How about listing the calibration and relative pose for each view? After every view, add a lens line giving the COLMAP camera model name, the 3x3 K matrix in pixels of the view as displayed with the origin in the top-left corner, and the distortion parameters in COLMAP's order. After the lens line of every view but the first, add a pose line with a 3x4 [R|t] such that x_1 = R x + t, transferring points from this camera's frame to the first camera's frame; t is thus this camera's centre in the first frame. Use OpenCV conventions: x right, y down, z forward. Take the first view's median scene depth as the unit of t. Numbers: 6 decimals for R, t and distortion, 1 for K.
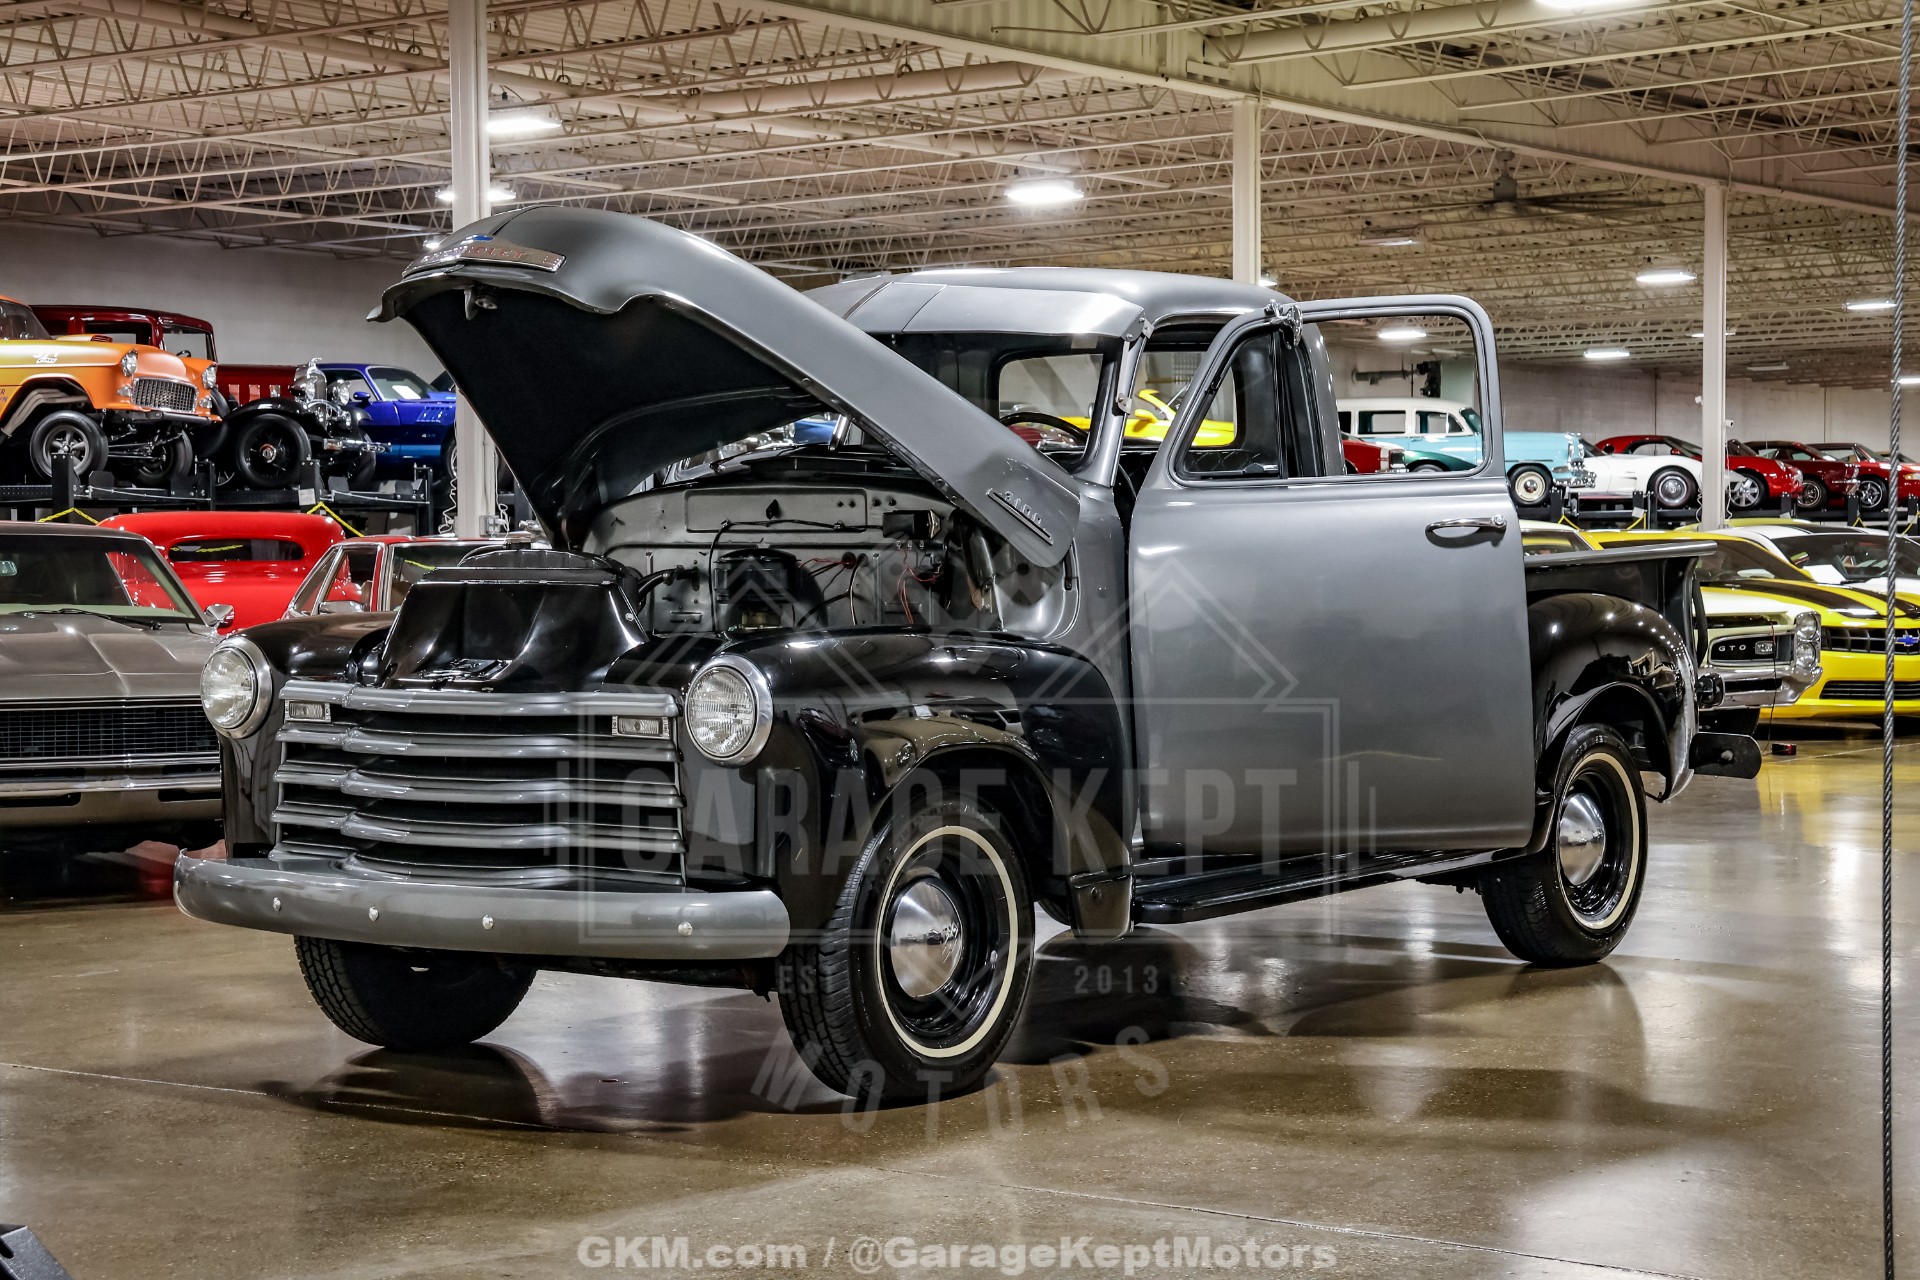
lens RADIAL K [[3373.3, 0, 961.9], [0, 3373.3, 635.6], [0, 0, 1]] dist [0.183698, 0.543120]
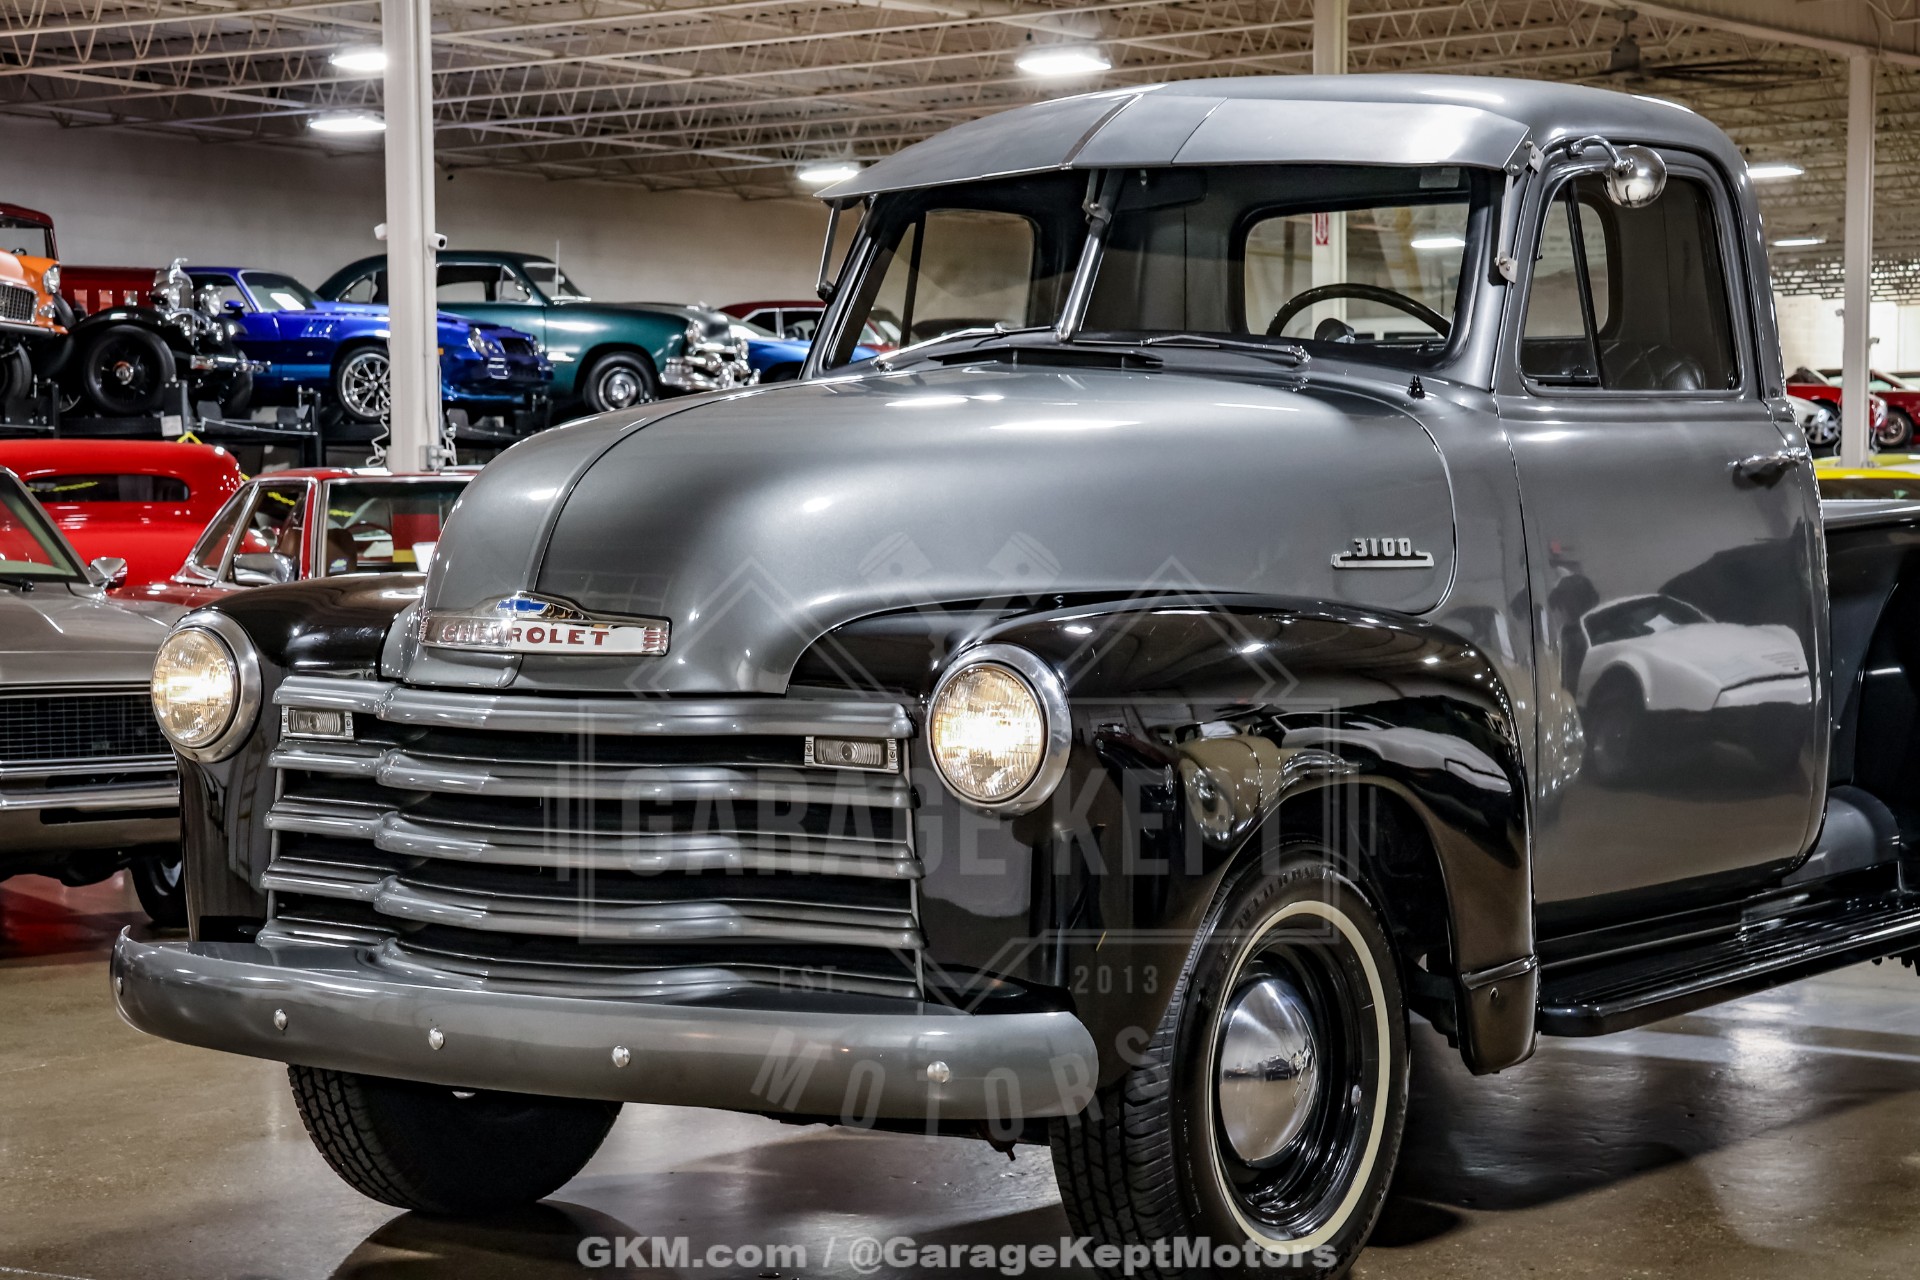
lens RADIAL K [[3767.9, 0, 962.6], [0, 3767.9, 643.4], [0, 0, 1]] dist [0.218299, 0.809676]
pose [[0.999735, 0.000535, 0.023002, -0.026563], [-0.000862, 0.999898, 0.014233, -0.001296], [-0.022992, -0.014249, 0.999634, 0.081094]]
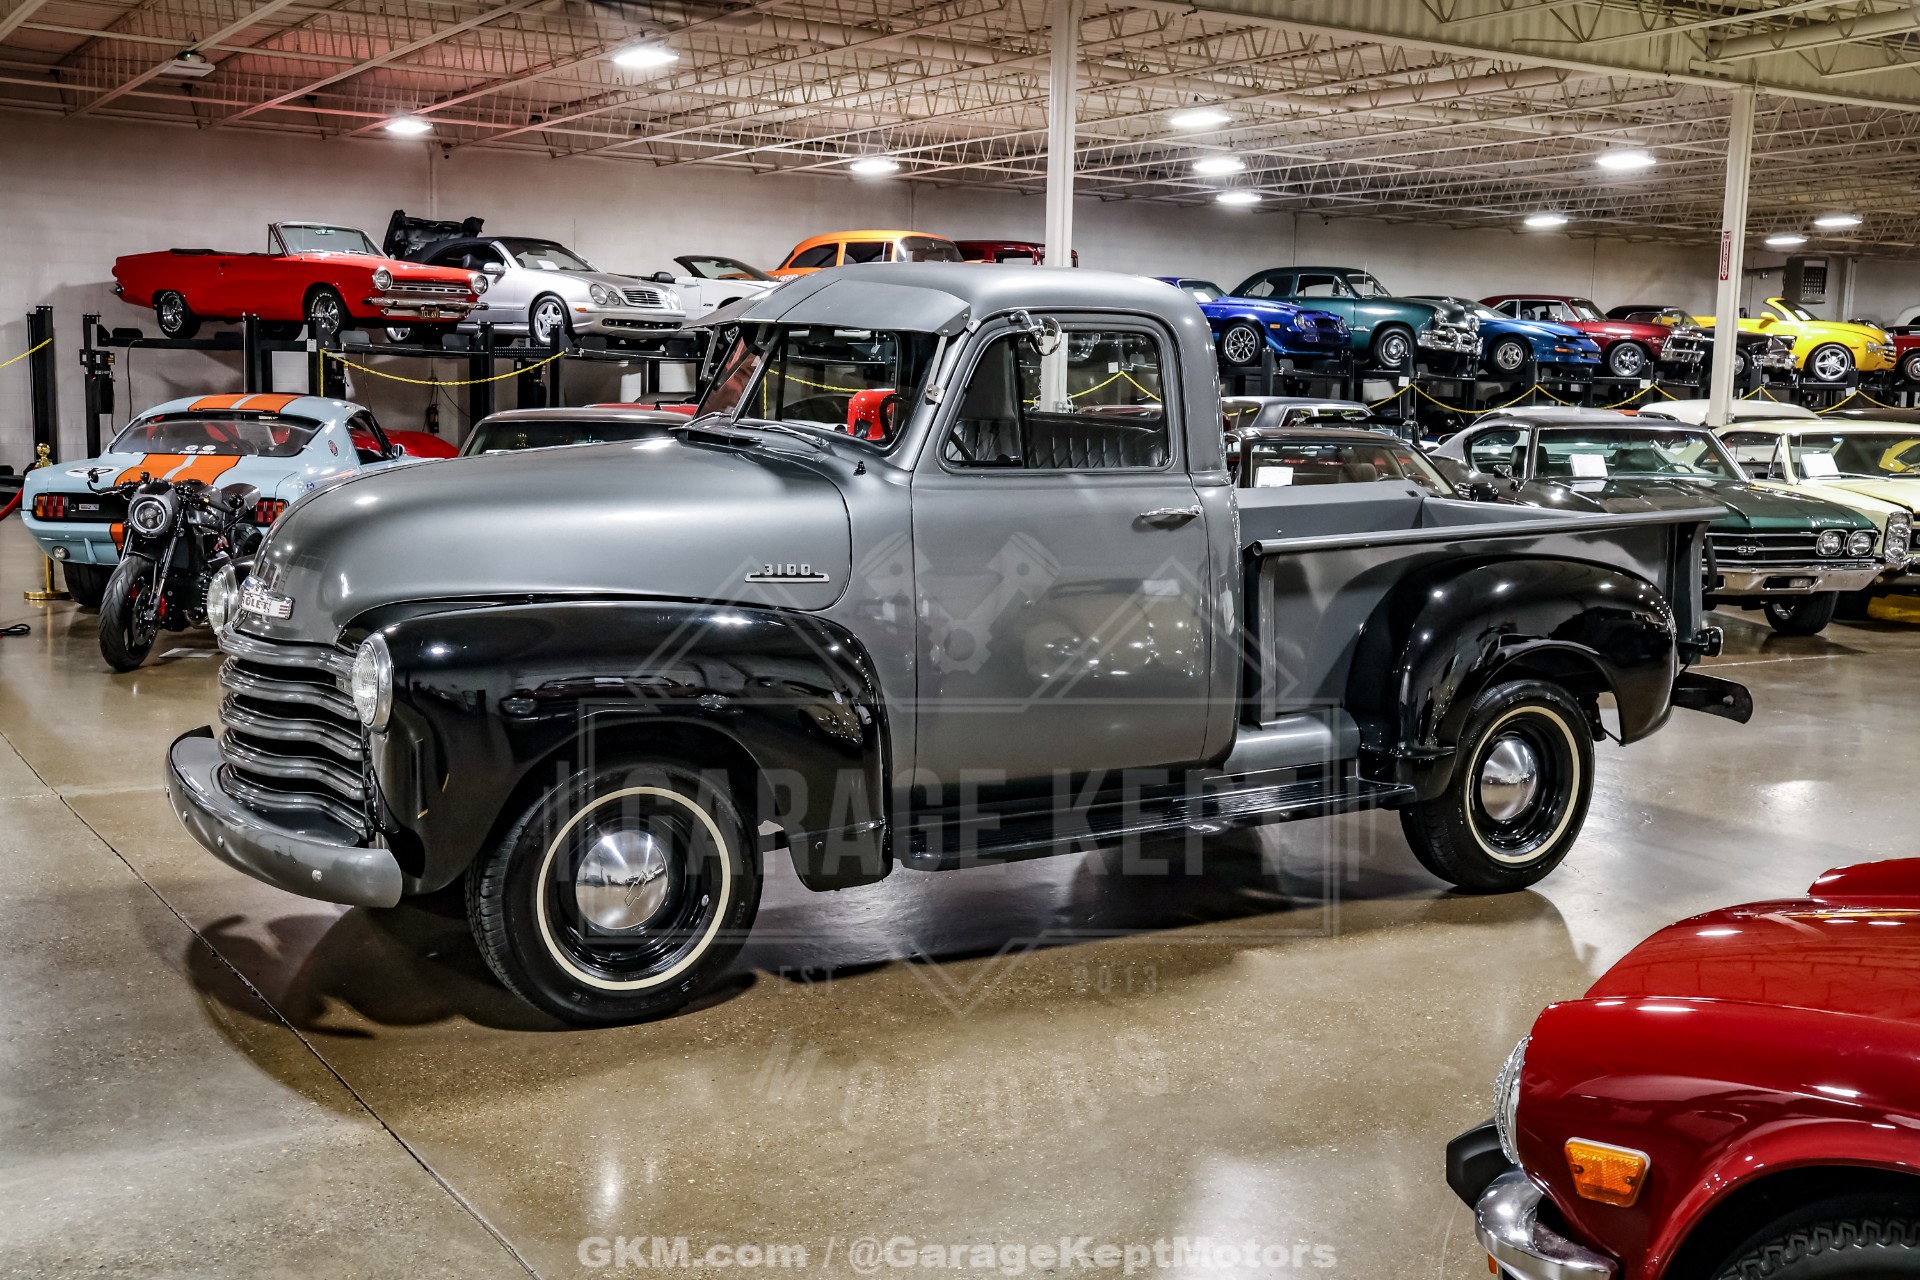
lens RADIAL K [[2091.3, 0, 952.6], [0, 2091.3, 644.2], [0, 0, 1]] dist [-0.067659, 0.297993]
pose [[0.932487, 0.074267, -0.353485, 0.101019], [-0.038100, 0.993398, 0.108205, -0.020770], [0.359187, -0.087432, 0.929161, 0.123716]]
